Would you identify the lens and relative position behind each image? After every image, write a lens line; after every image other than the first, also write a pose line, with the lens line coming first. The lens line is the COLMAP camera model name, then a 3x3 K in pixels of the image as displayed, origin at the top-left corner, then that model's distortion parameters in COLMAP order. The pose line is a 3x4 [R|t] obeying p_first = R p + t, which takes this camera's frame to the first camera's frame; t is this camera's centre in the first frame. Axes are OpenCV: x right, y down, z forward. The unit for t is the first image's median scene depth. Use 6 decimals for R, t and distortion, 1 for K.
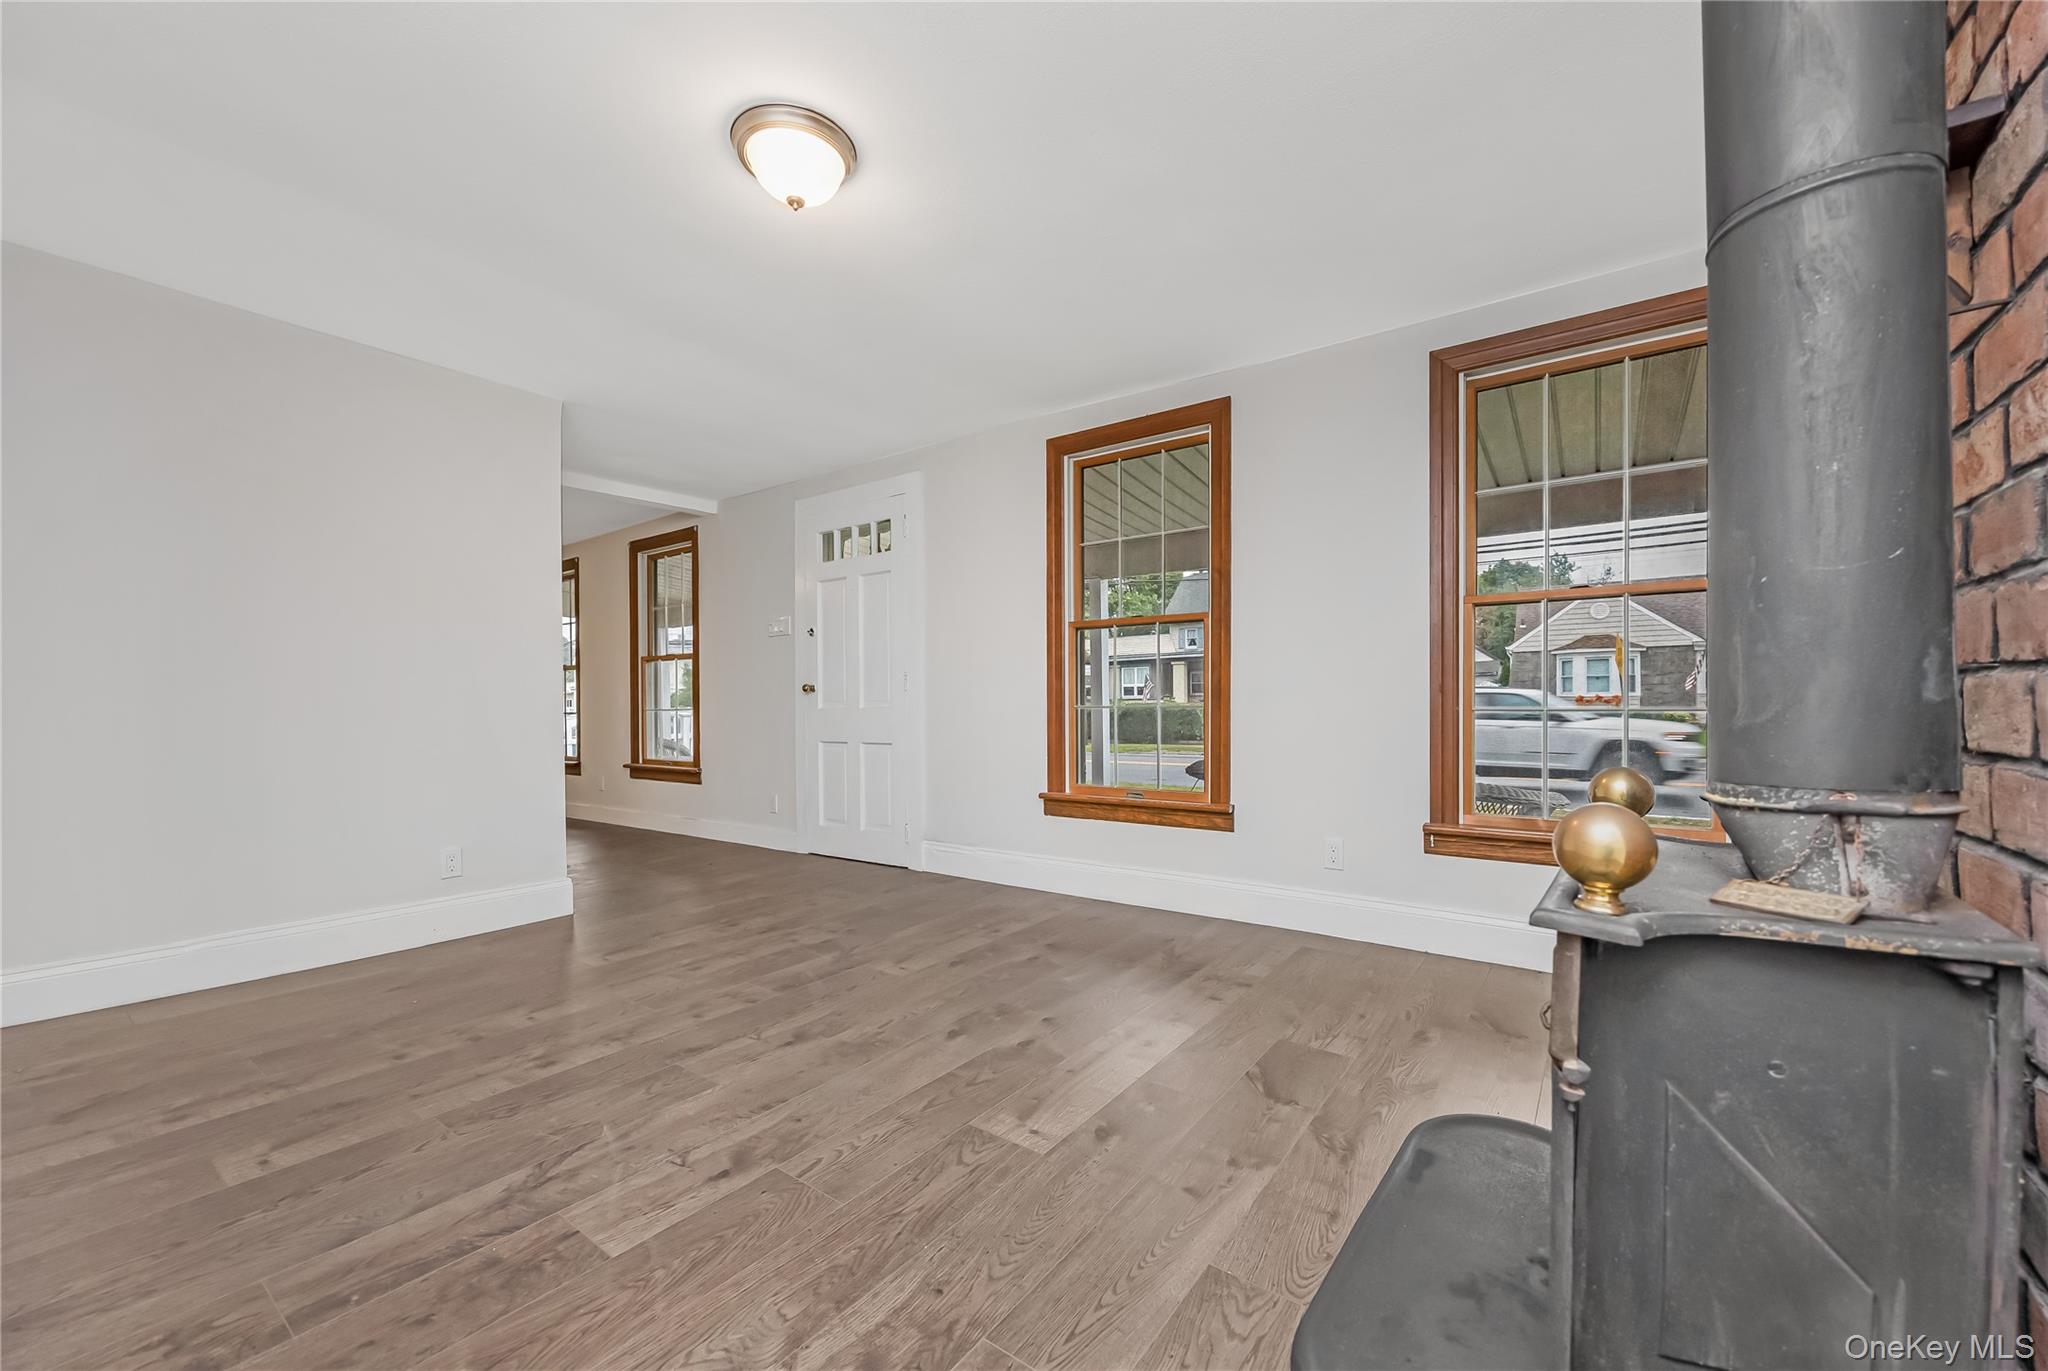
lens RADIAL K [[796.1, 0, 1029.9], [0, 796.1, 697.3], [0, 0, 1]] dist [-0.001366, -0.000398]
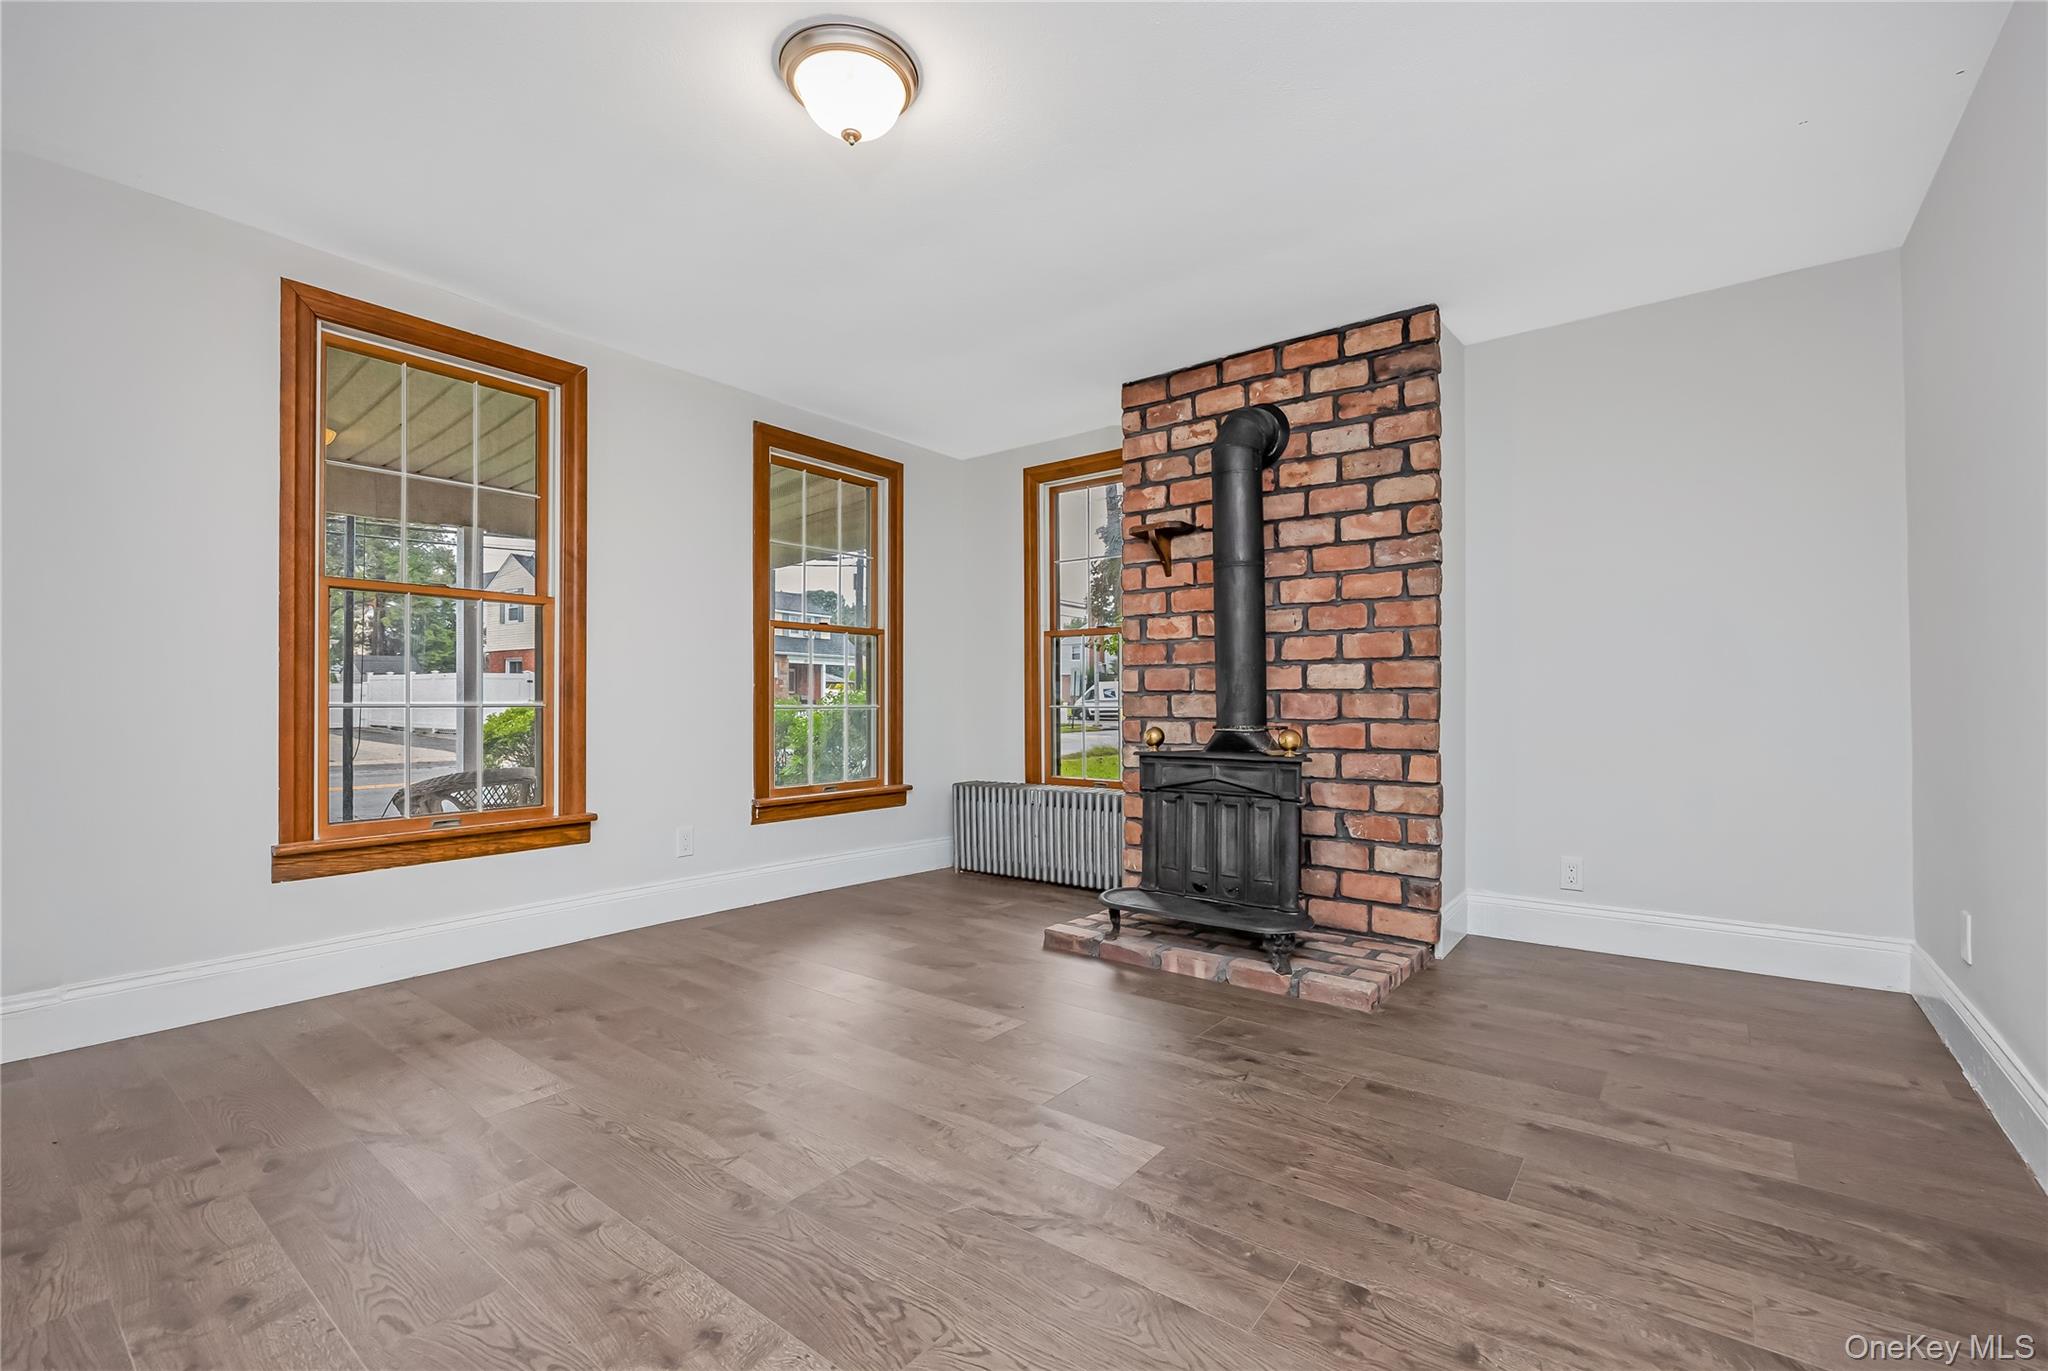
lens RADIAL K [[892.7, 0, 1024.0], [0, 892.7, 685.5], [0, 0, 1]] dist [-0.001793, -0.000242]
pose [[0.030622, 0.022530, 0.999277, -0.927498], [-0.008336, 0.999717, -0.022285, 0.008305], [-0.999496, -0.007648, 0.030801, 0.566975]]
